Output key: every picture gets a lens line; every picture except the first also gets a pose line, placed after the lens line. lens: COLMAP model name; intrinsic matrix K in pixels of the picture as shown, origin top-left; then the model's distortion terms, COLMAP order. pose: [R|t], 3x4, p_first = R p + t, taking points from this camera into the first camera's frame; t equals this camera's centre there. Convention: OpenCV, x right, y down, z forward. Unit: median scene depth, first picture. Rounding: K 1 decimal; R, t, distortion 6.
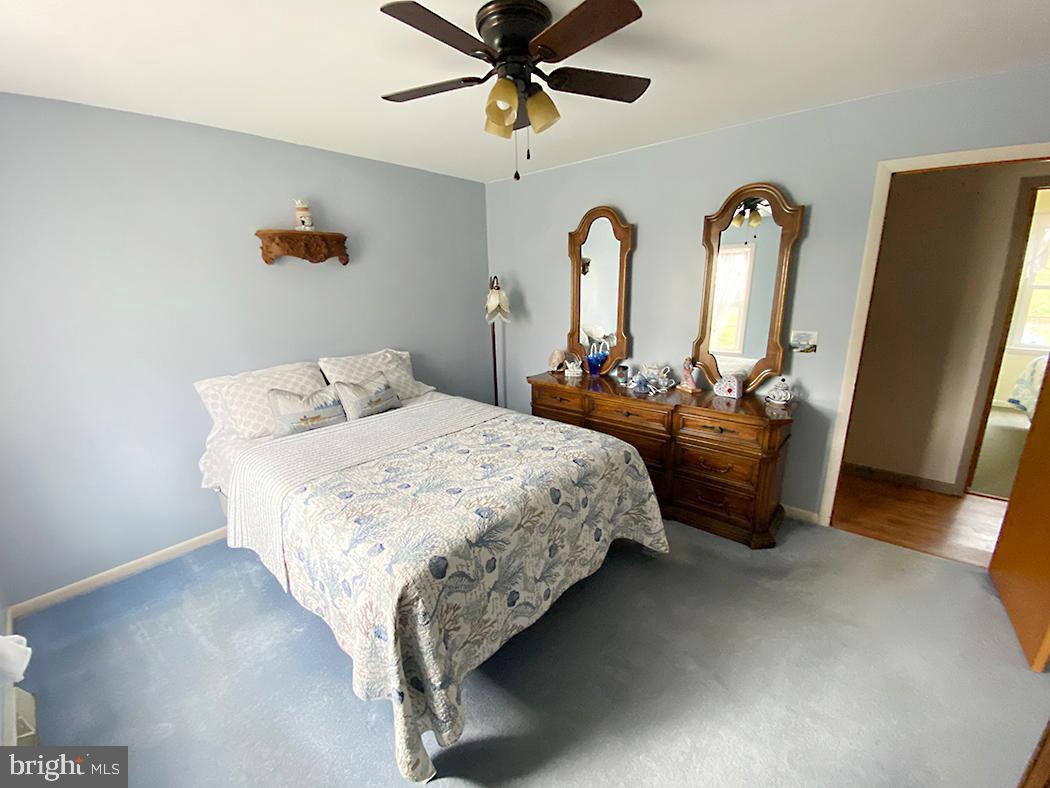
lens RADIAL K [[422.0, 0, 518.8], [0, 422.0, 392.2], [0, 0, 1]] dist [0.003531, -0.003448]
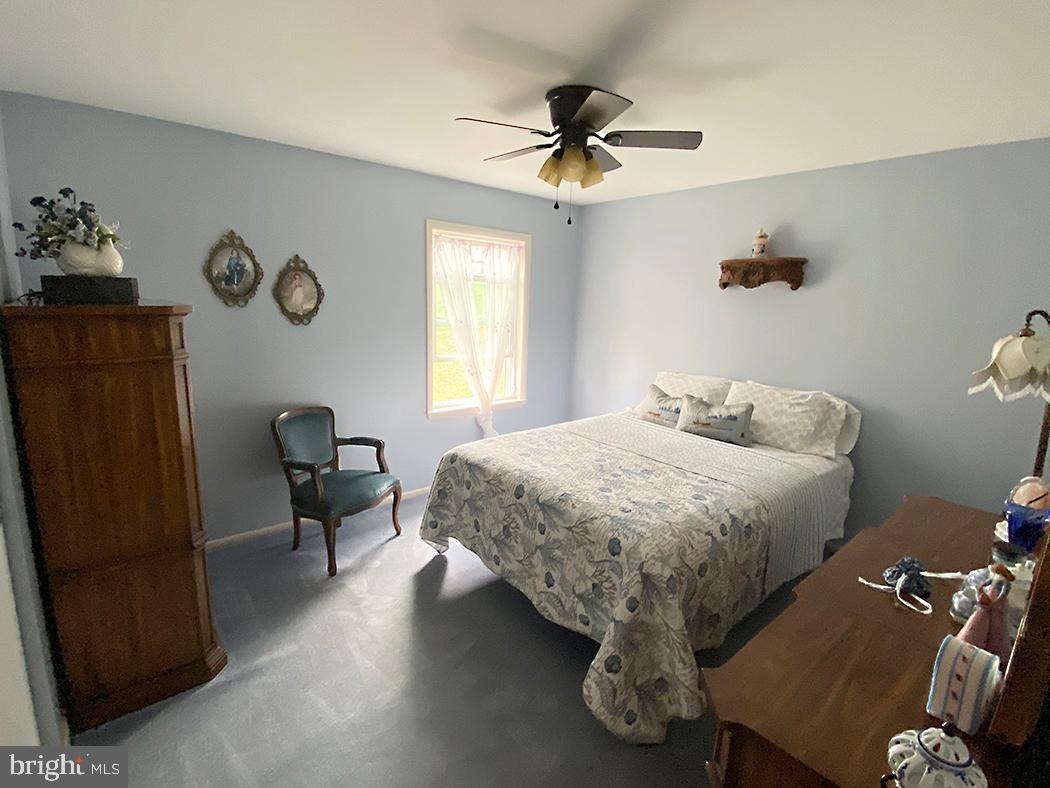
lens RADIAL K [[501.9, 0, 522.6], [0, 501.9, 391.1], [0, 0, 1]] dist [0.002234, 0.000034]
pose [[-0.164455, 0.195336, -0.966850, 0.973223], [-0.271394, 0.933403, 0.234741, -0.239592], [0.948314, 0.301002, -0.100490, 0.769356]]
